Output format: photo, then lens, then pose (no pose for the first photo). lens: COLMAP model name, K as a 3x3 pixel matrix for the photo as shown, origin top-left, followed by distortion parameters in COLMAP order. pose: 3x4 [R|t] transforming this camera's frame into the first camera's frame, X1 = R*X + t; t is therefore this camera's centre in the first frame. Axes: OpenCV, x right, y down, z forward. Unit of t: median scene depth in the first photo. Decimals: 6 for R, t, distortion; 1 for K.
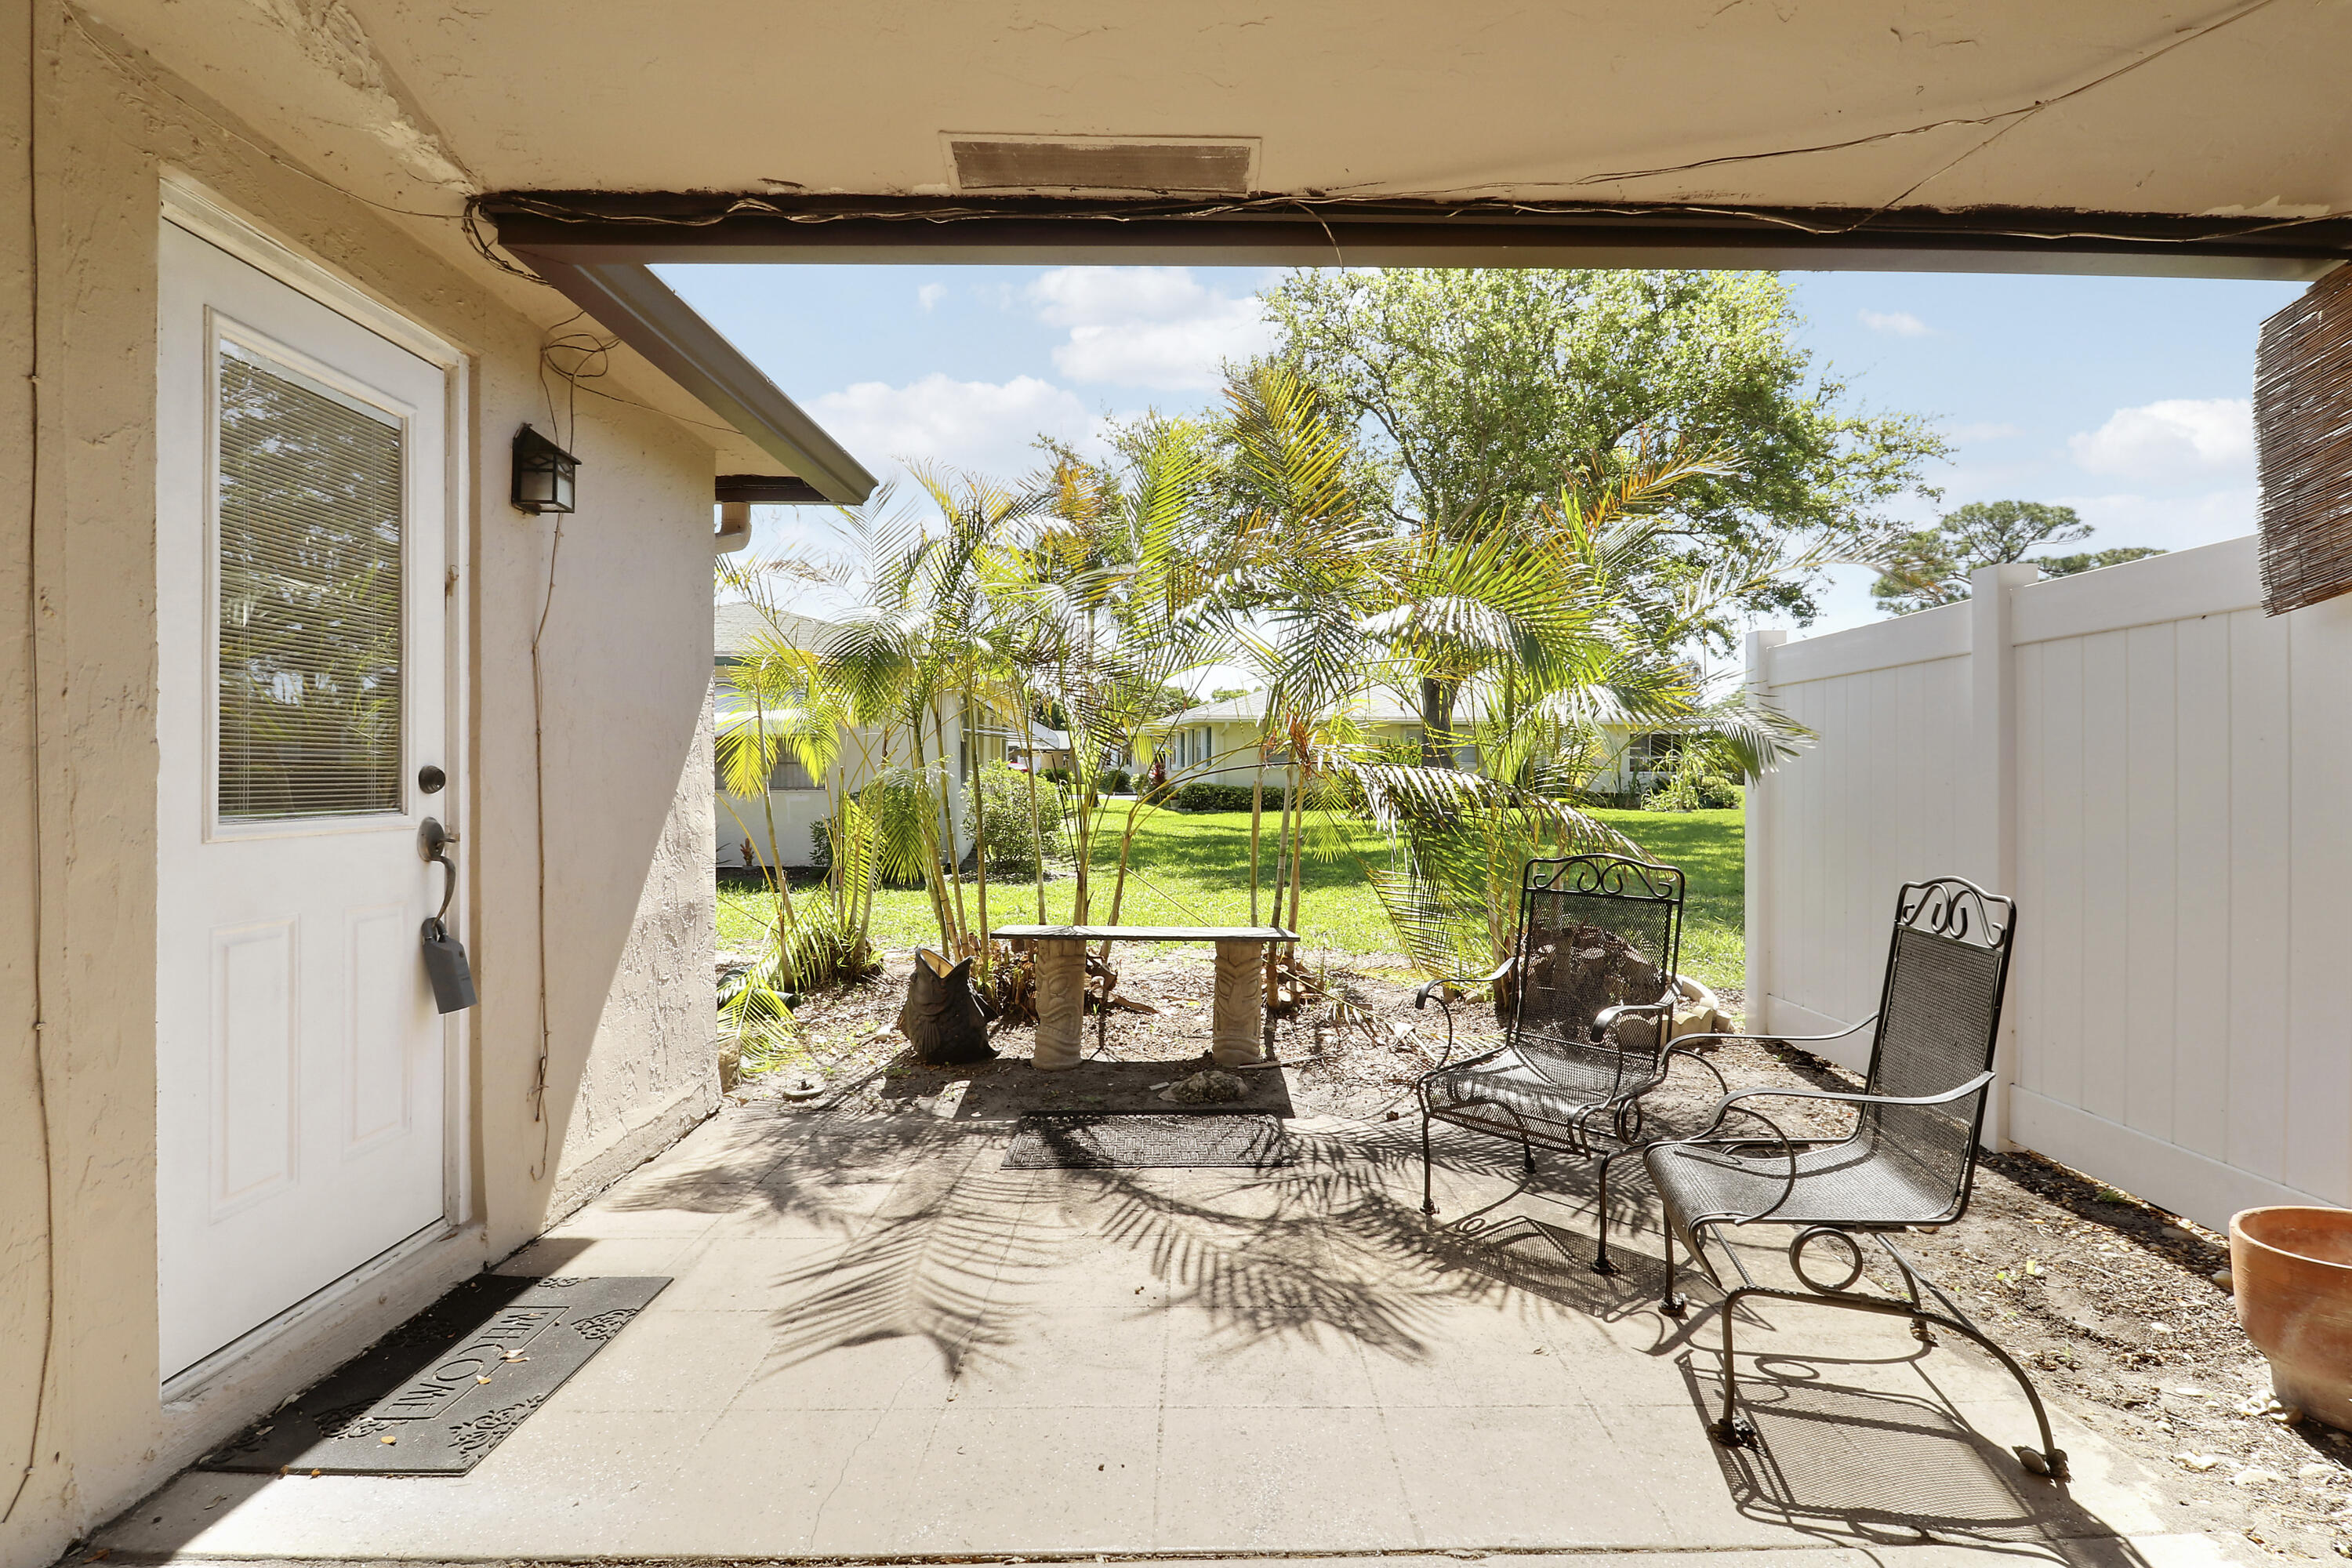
lens RADIAL K [[1101.6, 0, 1194.5], [0, 1101.6, 764.9], [0, 0, 1]] dist [0.000858, -0.010978]
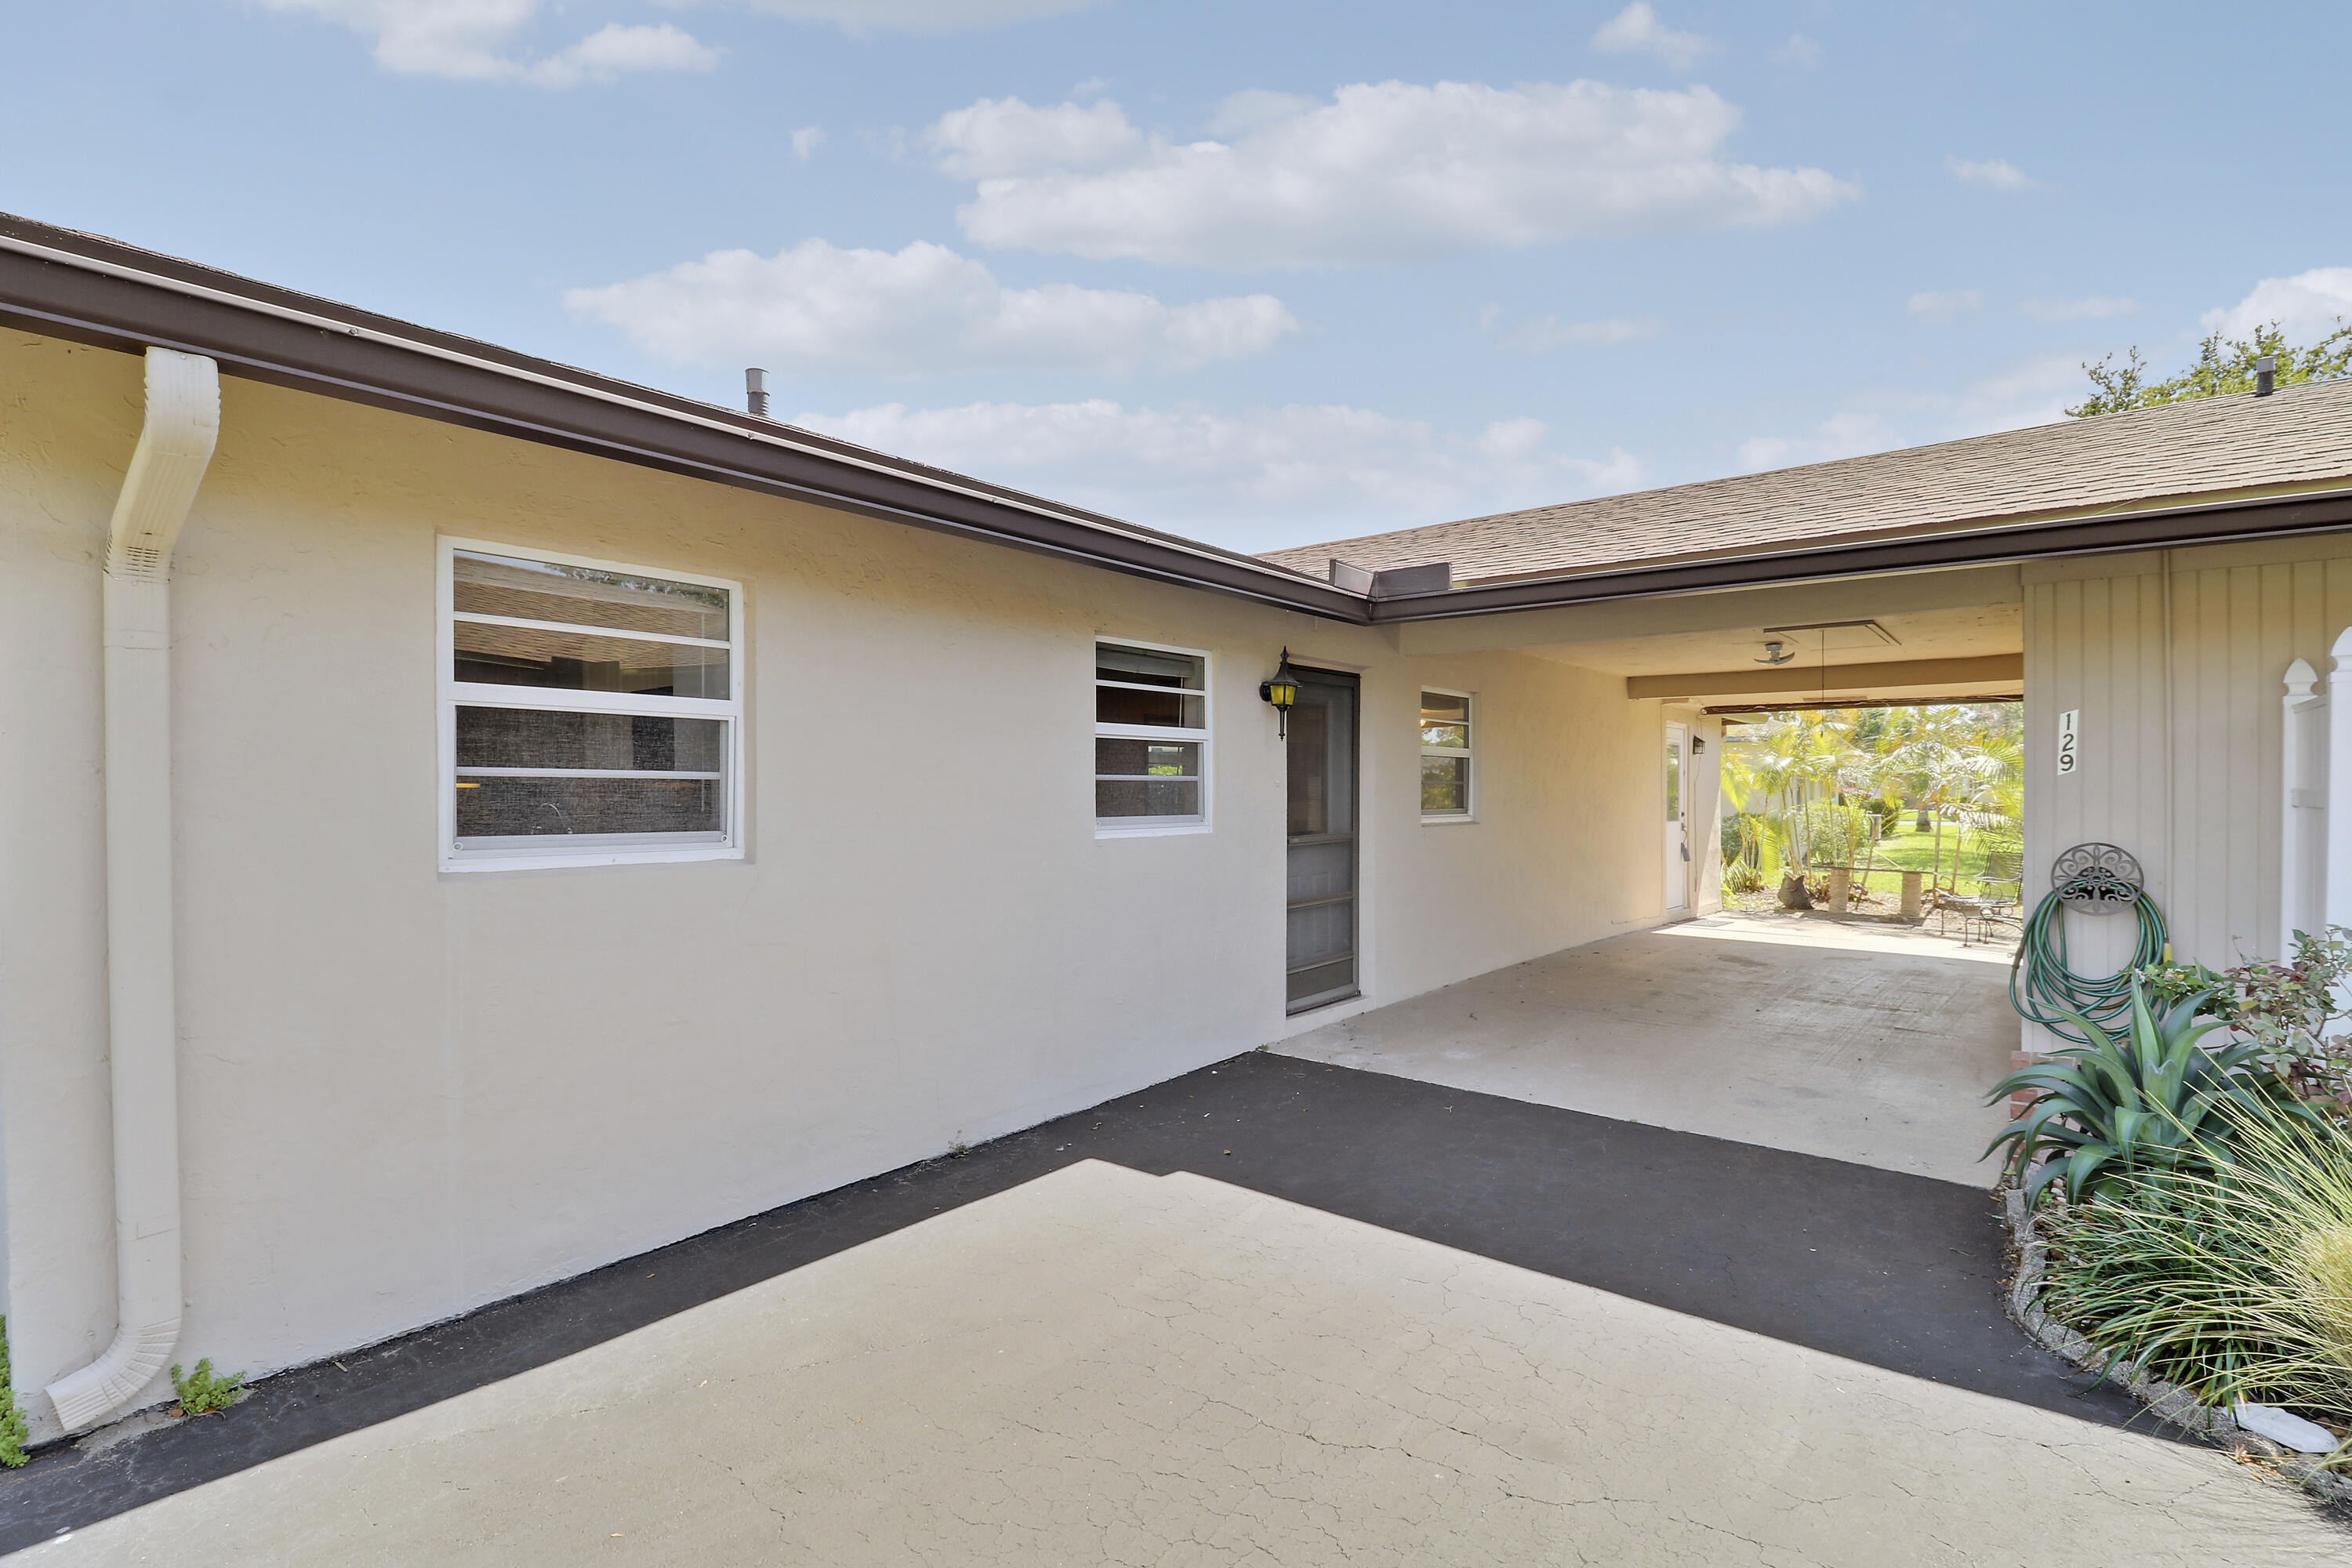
lens RADIAL K [[1101.6, 0, 1194.5], [0, 1101.6, 764.9], [0, 0, 1]] dist [0.000858, -0.010978]
pose [[0.762416, 0.001534, -0.647085, 0.463289], [-0.010632, 0.999892, -0.010157, -0.074982], [0.646999, 0.014623, 0.762350, -2.335499]]
